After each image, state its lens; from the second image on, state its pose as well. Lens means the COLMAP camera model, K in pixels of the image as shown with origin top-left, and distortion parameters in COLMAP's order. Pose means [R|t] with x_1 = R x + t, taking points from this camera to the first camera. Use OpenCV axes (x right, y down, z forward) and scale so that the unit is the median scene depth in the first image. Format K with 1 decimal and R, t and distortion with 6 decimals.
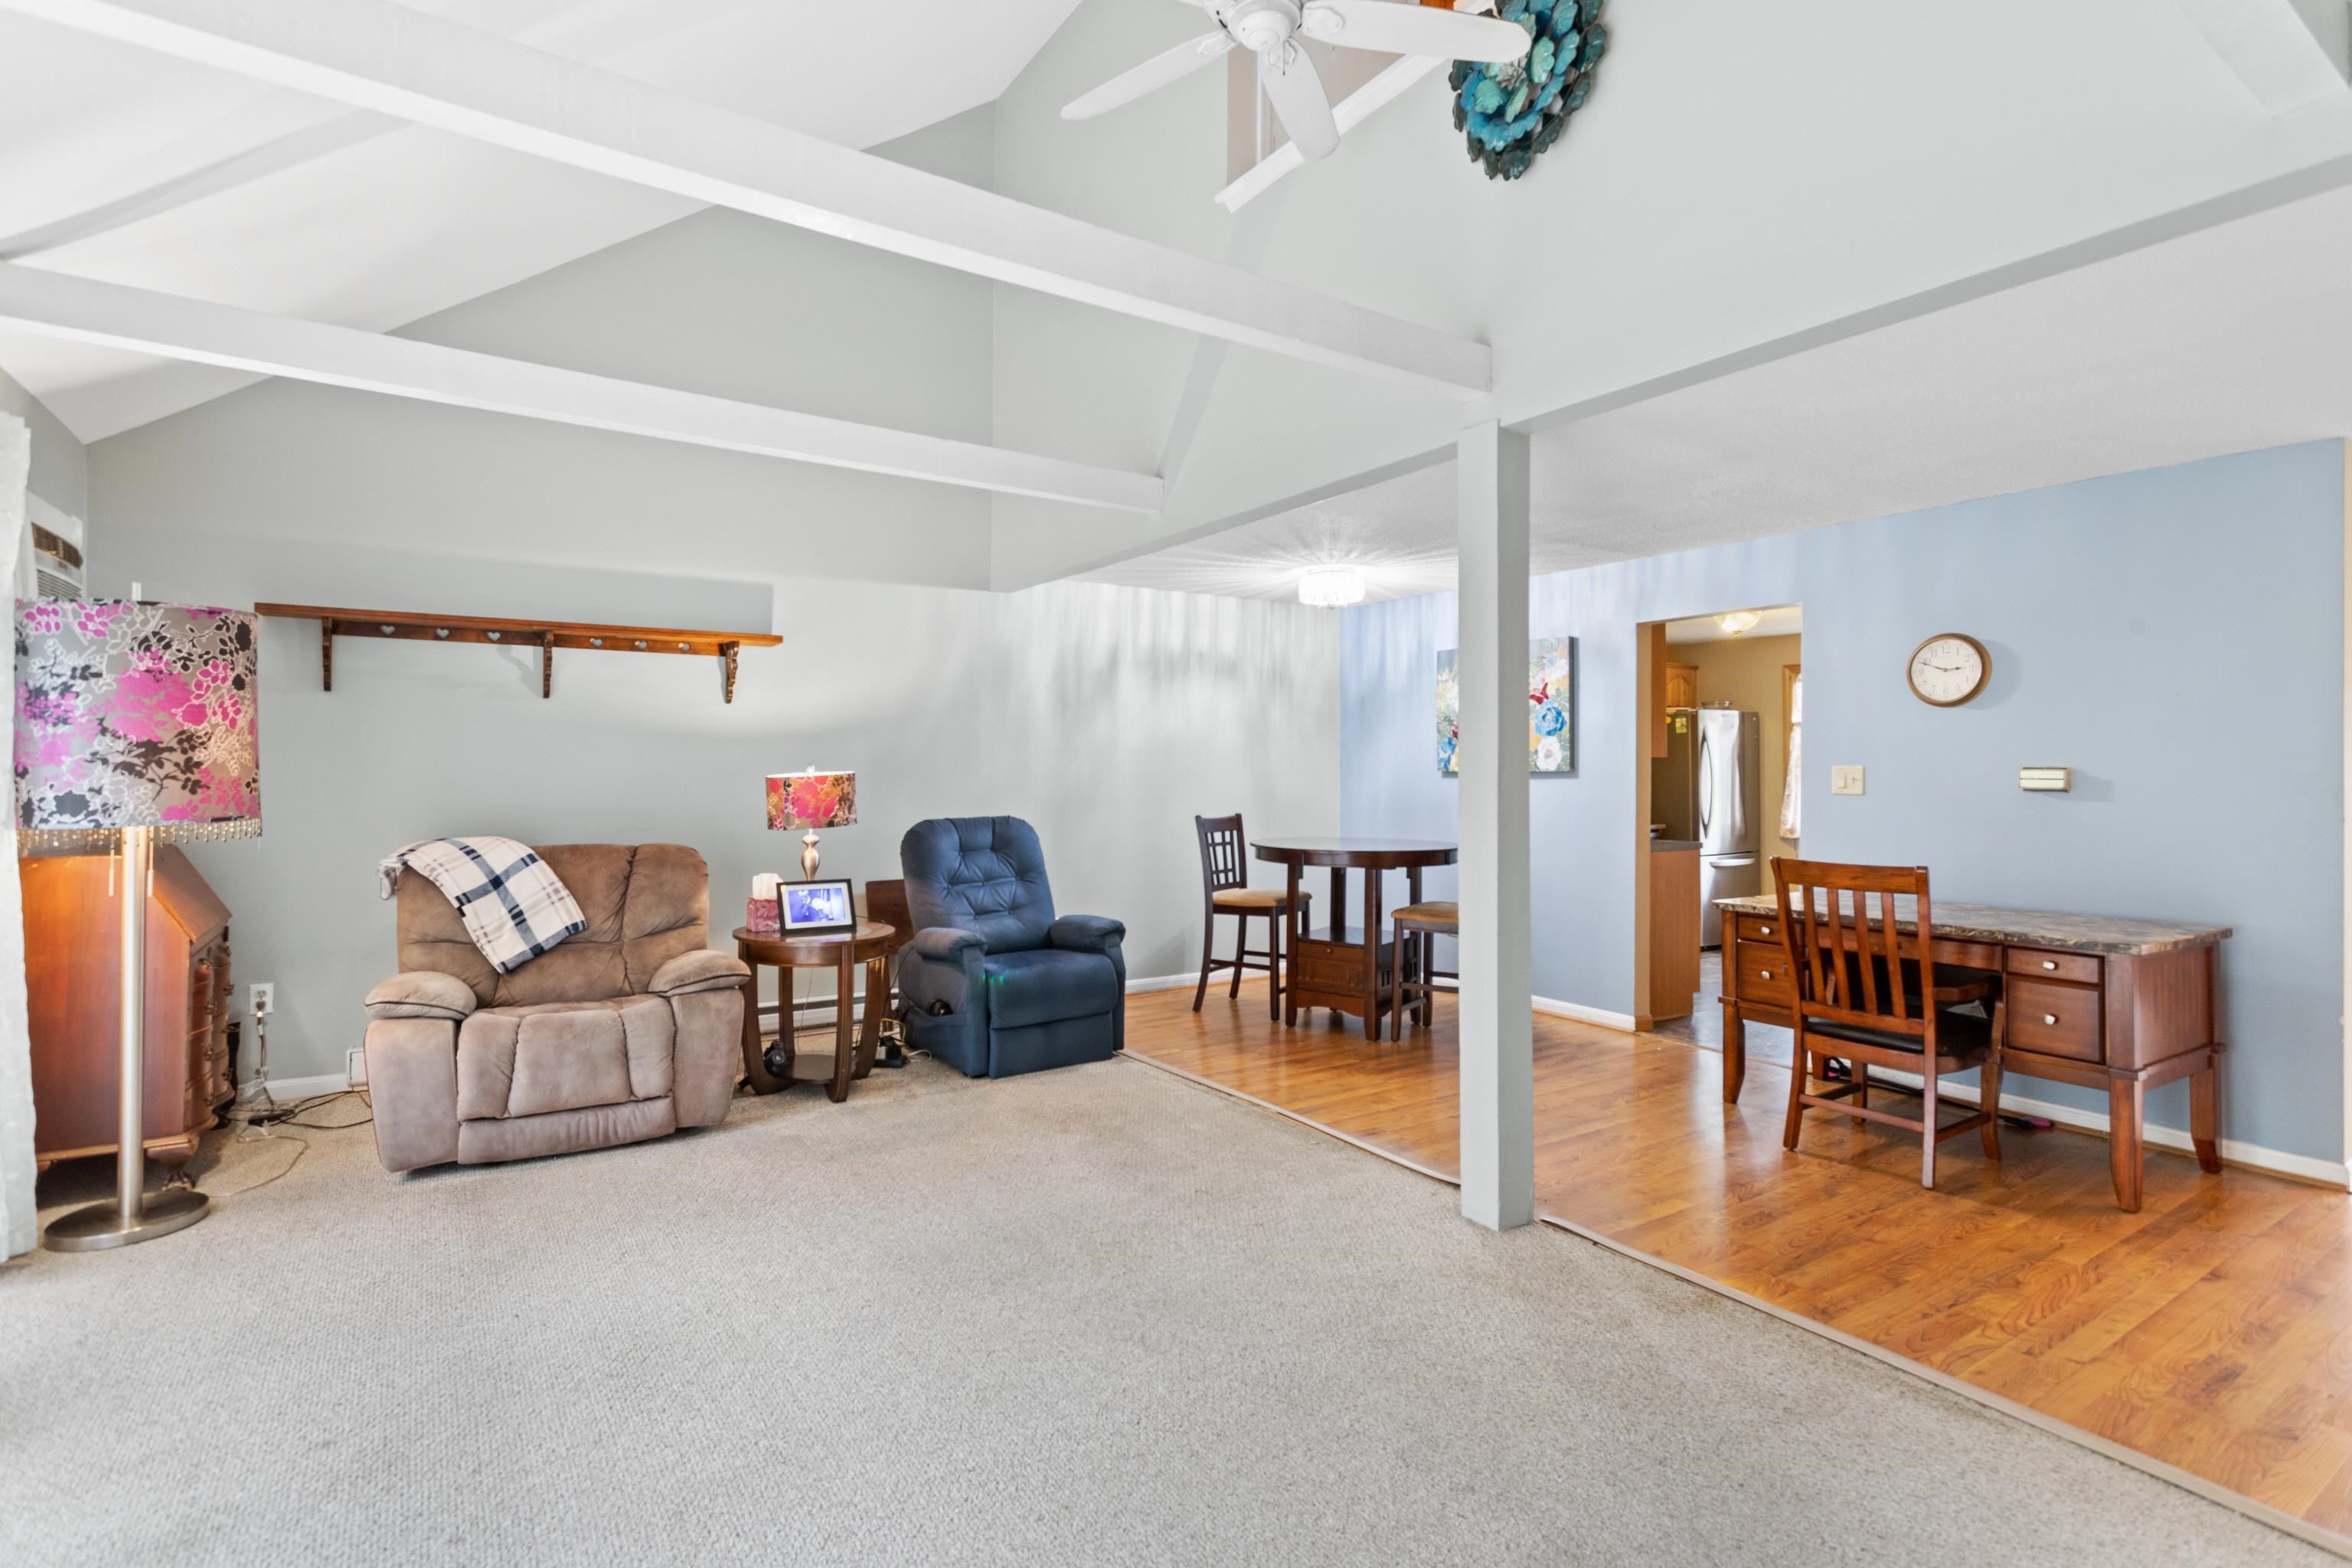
lens RADIAL K [[1115.6, 0, 1171.4], [0, 1115.6, 770.4], [0, 0, 1]] dist [-0.005484, 0.004471]
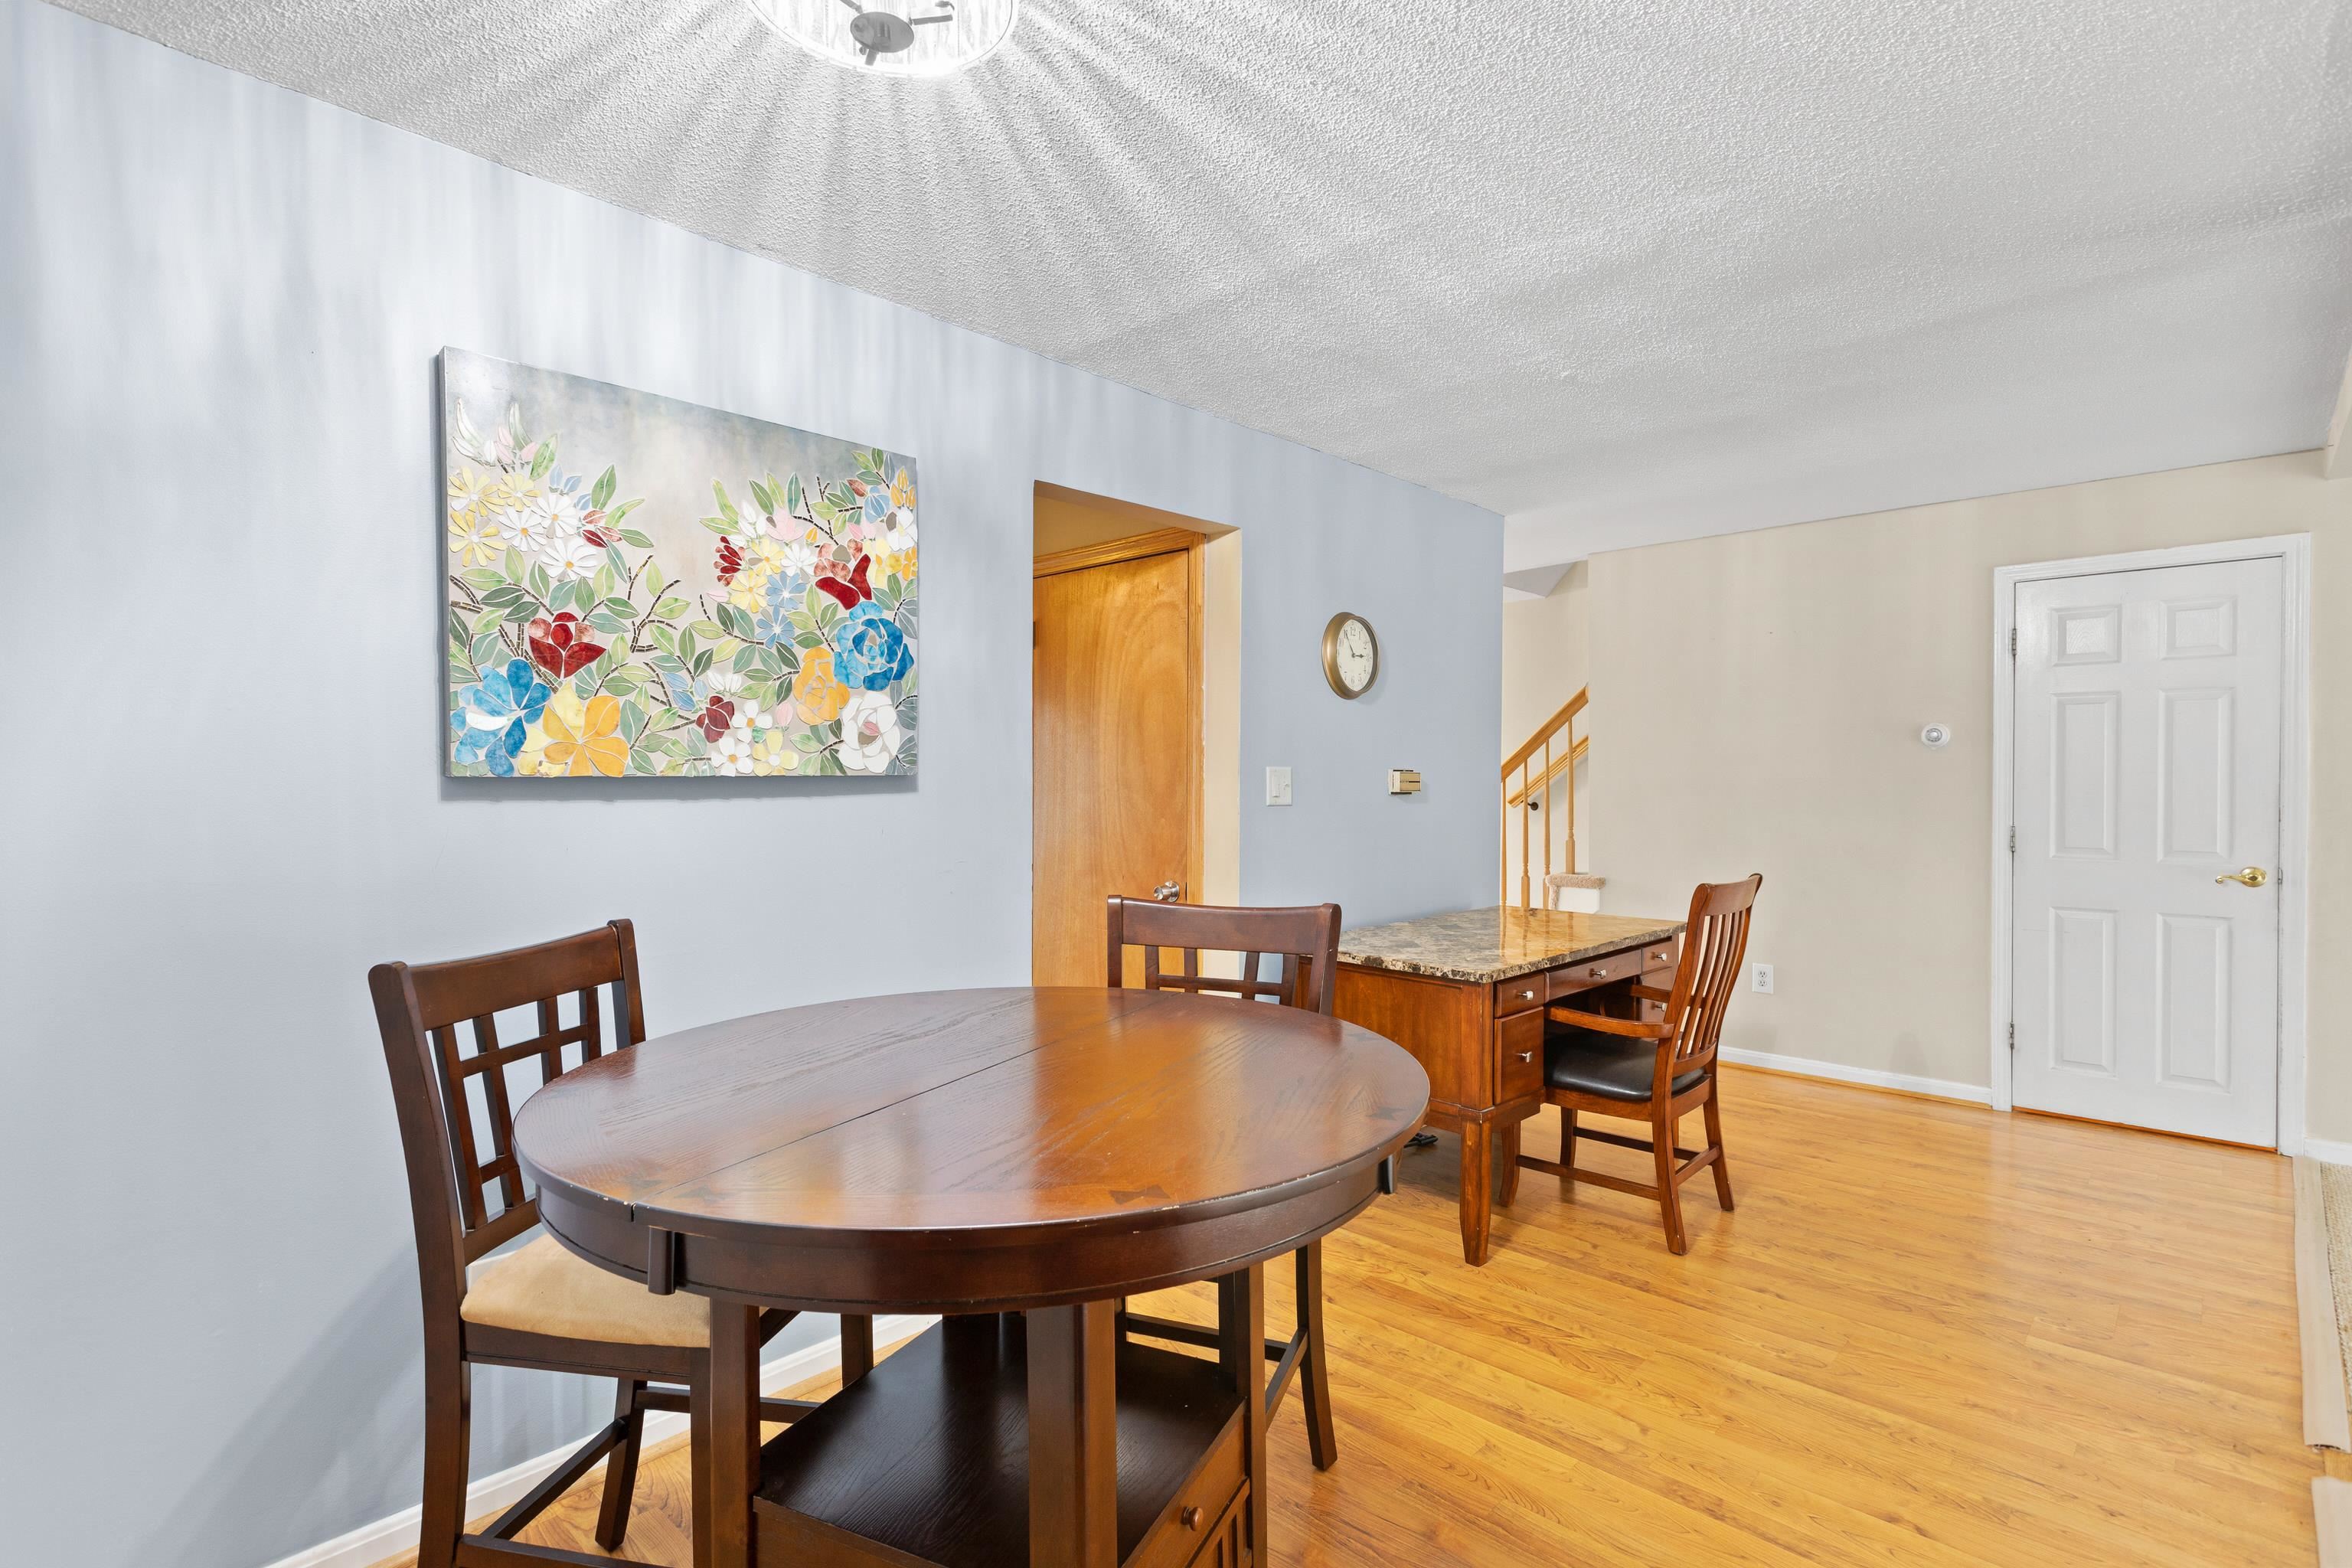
lens RADIAL K [[1115.6, 0, 1168.6], [0, 1115.6, 792.1], [0, 0, 1]] dist [-0.005484, 0.004471]
pose [[-0.216736, -0.016002, 0.976099, -0.114866], [0.000843, 0.999862, 0.016578, 0.000320], [-0.976230, 0.004416, -0.216693, 1.343755]]
